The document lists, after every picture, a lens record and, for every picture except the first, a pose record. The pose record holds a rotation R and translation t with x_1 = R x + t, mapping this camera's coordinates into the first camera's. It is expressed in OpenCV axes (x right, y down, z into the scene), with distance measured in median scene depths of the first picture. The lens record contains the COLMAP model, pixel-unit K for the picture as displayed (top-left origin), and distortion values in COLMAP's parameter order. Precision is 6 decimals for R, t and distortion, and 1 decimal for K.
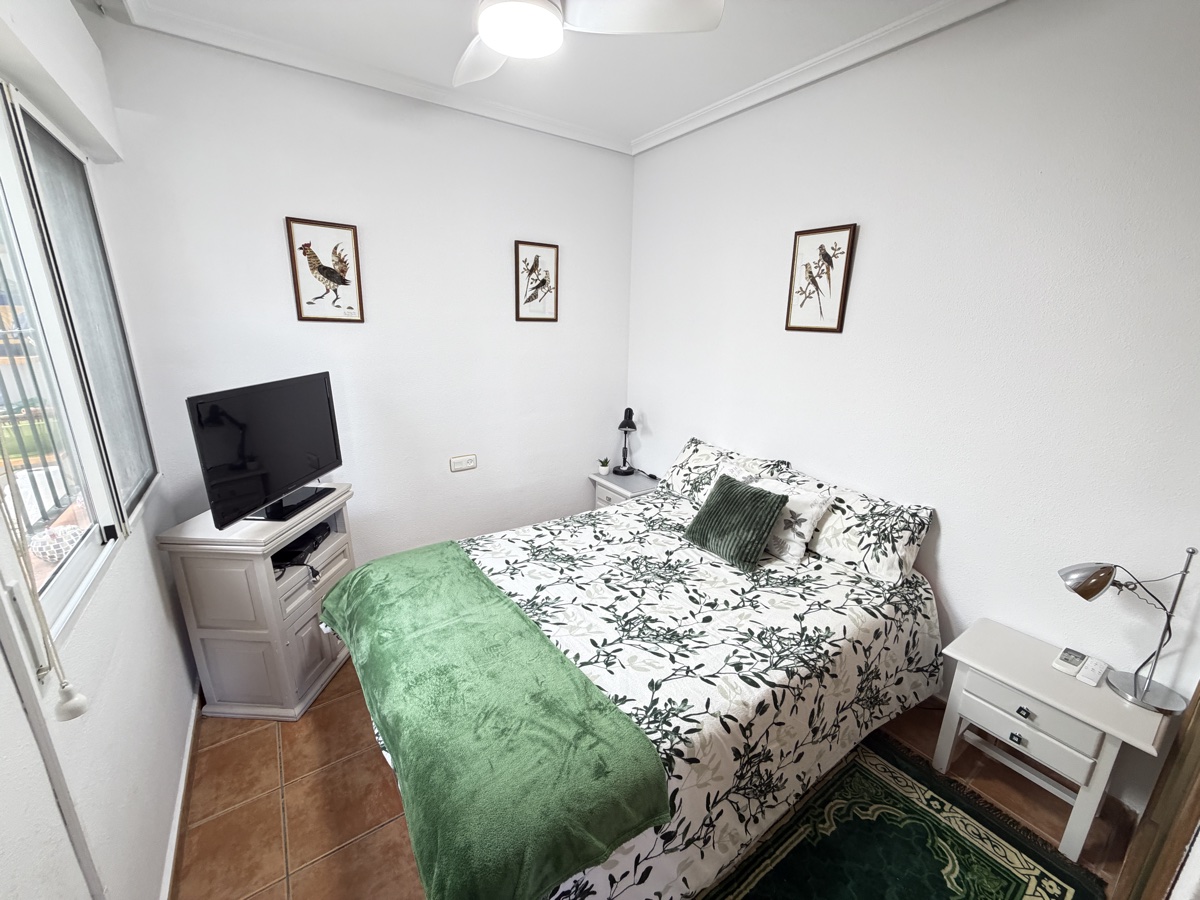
lens RADIAL K [[477.5, 0, 596.1], [0, 477.5, 451.0], [0, 0, 1]] dist [0.001182, -0.000021]
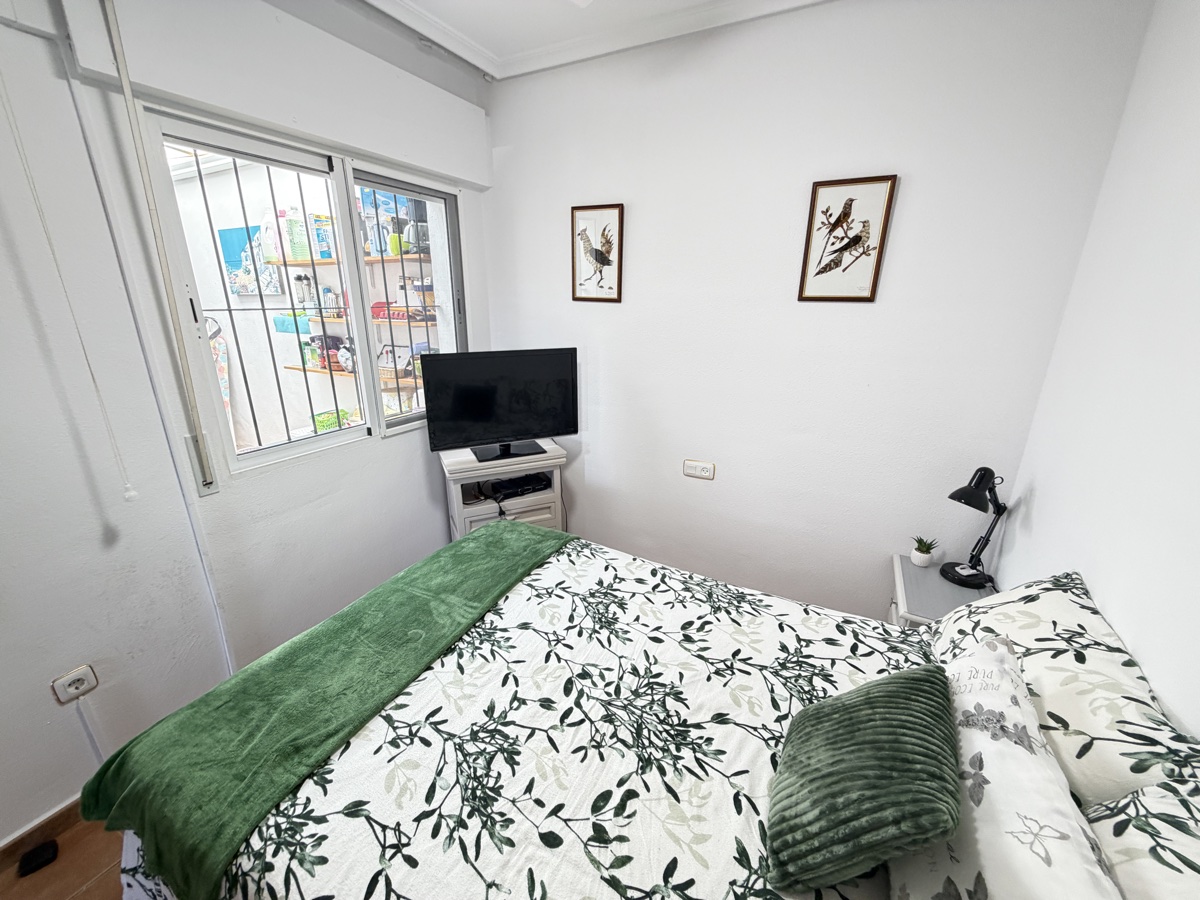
lens RADIAL K [[477.5, 0, 597.9], [0, 477.5, 450.6], [0, 0, 1]] dist [0.001182, -0.000021]
pose [[0.459810, 0.263448, -0.848039, 0.447808], [-0.235614, 0.956946, 0.169530, -0.137824], [0.856190, 0.121859, 0.502085, 0.522939]]
